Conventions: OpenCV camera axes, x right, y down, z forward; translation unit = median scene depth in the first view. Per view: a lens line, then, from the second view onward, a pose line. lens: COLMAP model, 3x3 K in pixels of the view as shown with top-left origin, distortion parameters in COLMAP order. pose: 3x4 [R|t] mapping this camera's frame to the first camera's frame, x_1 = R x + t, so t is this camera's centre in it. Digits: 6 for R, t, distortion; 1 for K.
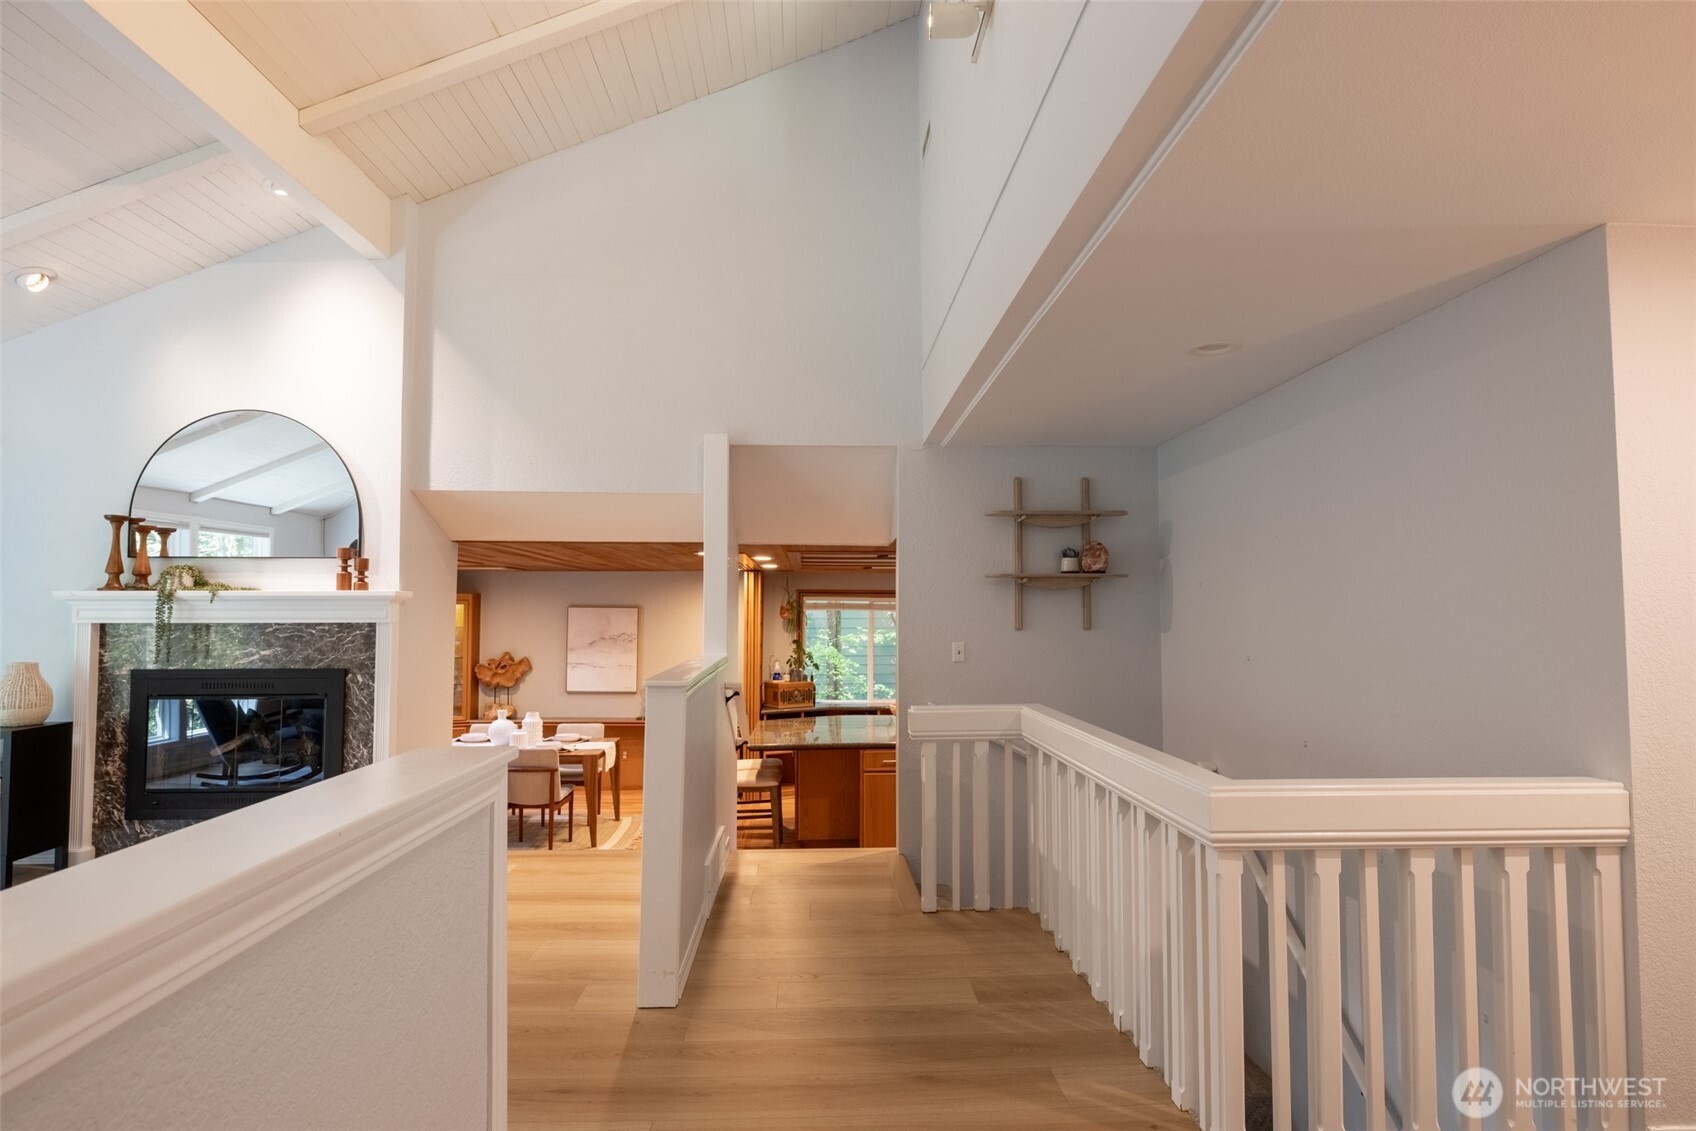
lens RADIAL K [[927.3, 0, 859.6], [0, 927.3, 567.9], [0, 0, 1]] dist [0.001913, -0.000022]
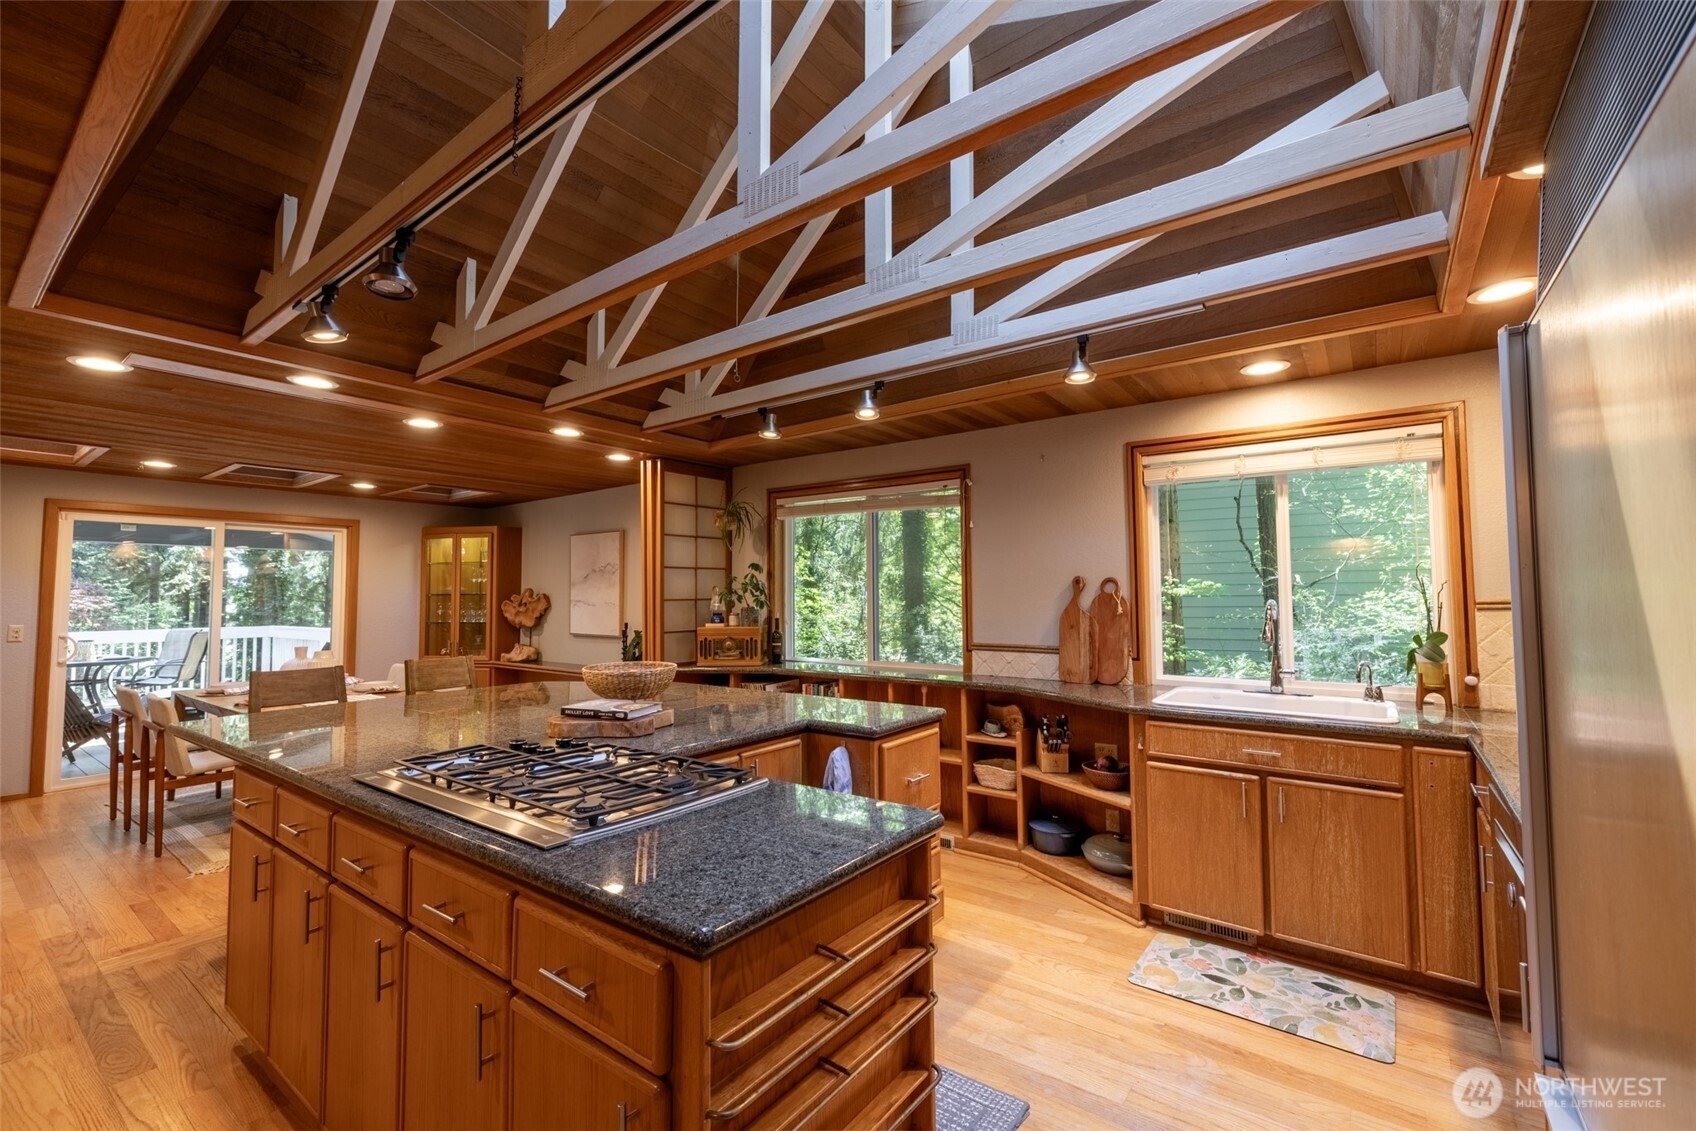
lens RADIAL K [[720.8, 0, 836.2], [0, 720.8, 565.4], [0, 0, 1]] dist [-0.004346, 0.000455]
pose [[0.763723, -0.037063, -0.644479, 0.305918], [0.040478, 0.999135, -0.009492, 0.087200], [0.644274, -0.018838, 0.764563, 0.655631]]
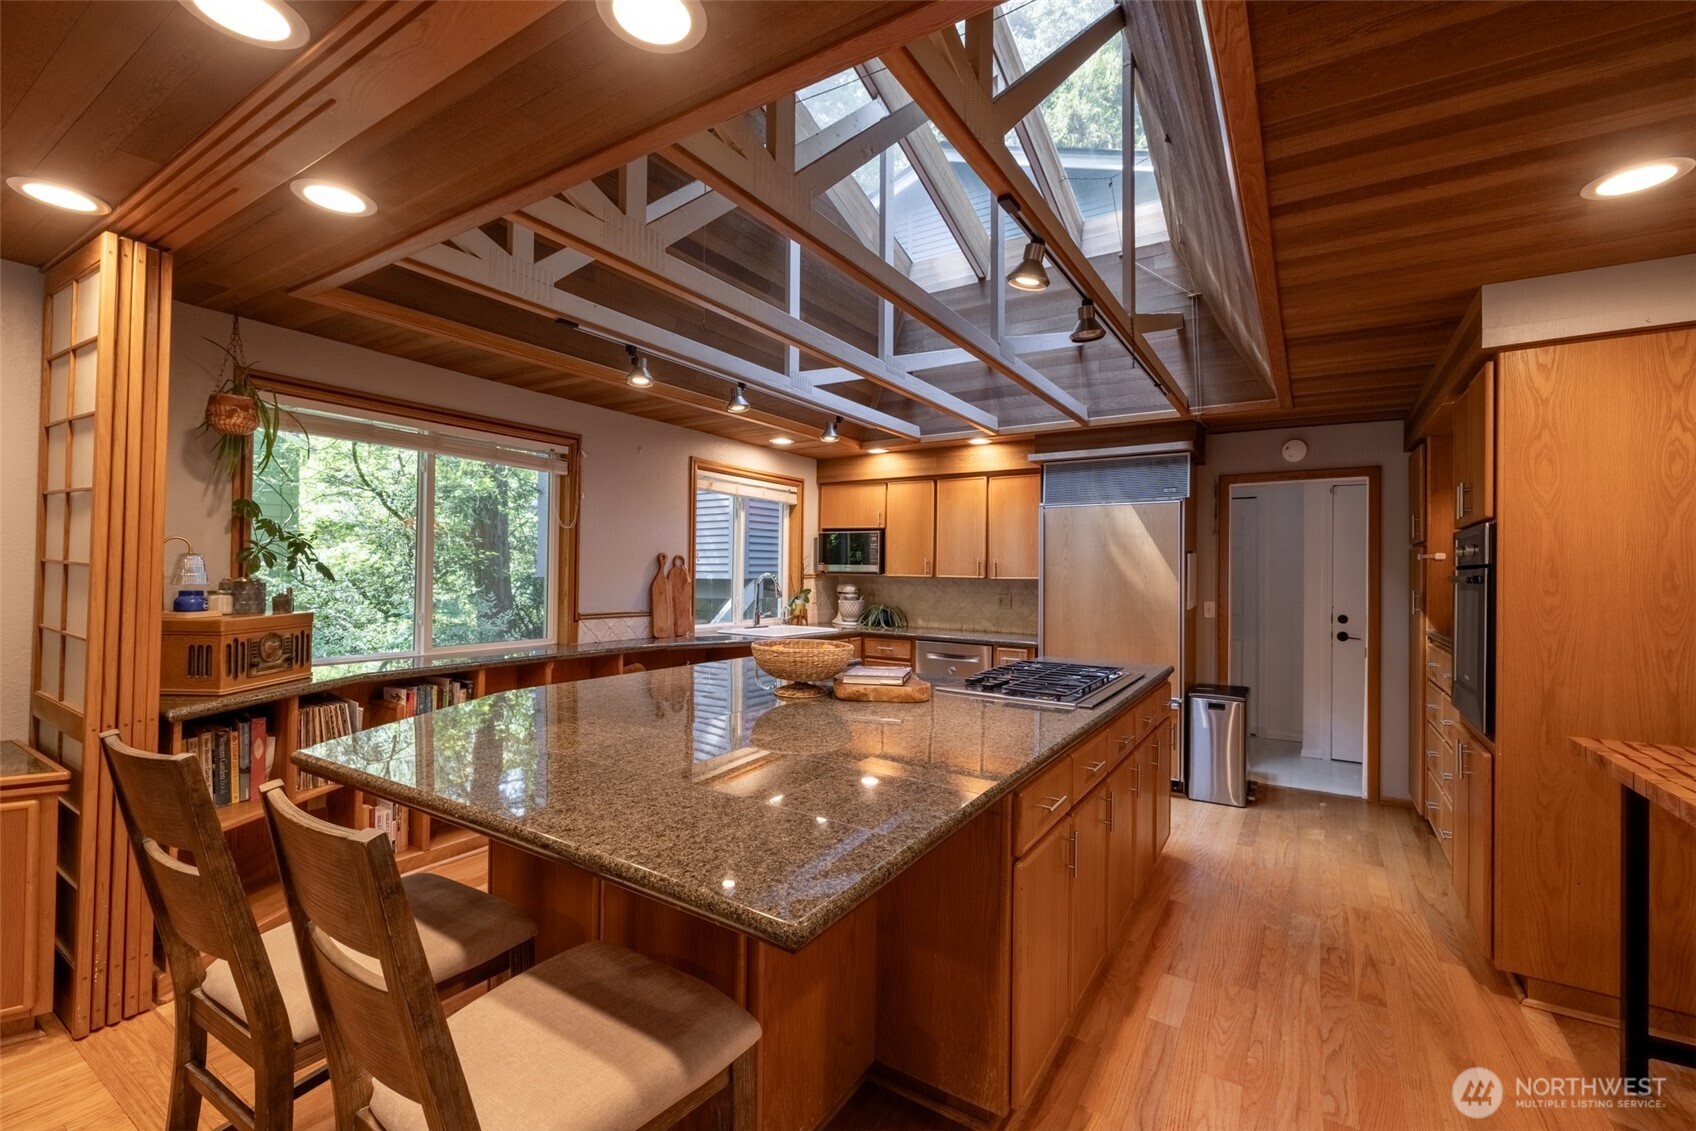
lens RADIAL K [[720.8, 0, 845.5], [0, 720.8, 560.4], [0, 0, 1]] dist [-0.004346, 0.000455]
pose [[0.579778, 0.016550, 0.814606, -0.162419], [-0.052841, 0.998453, 0.017323, 0.084645], [-0.813059, -0.053088, 0.579756, 0.652541]]
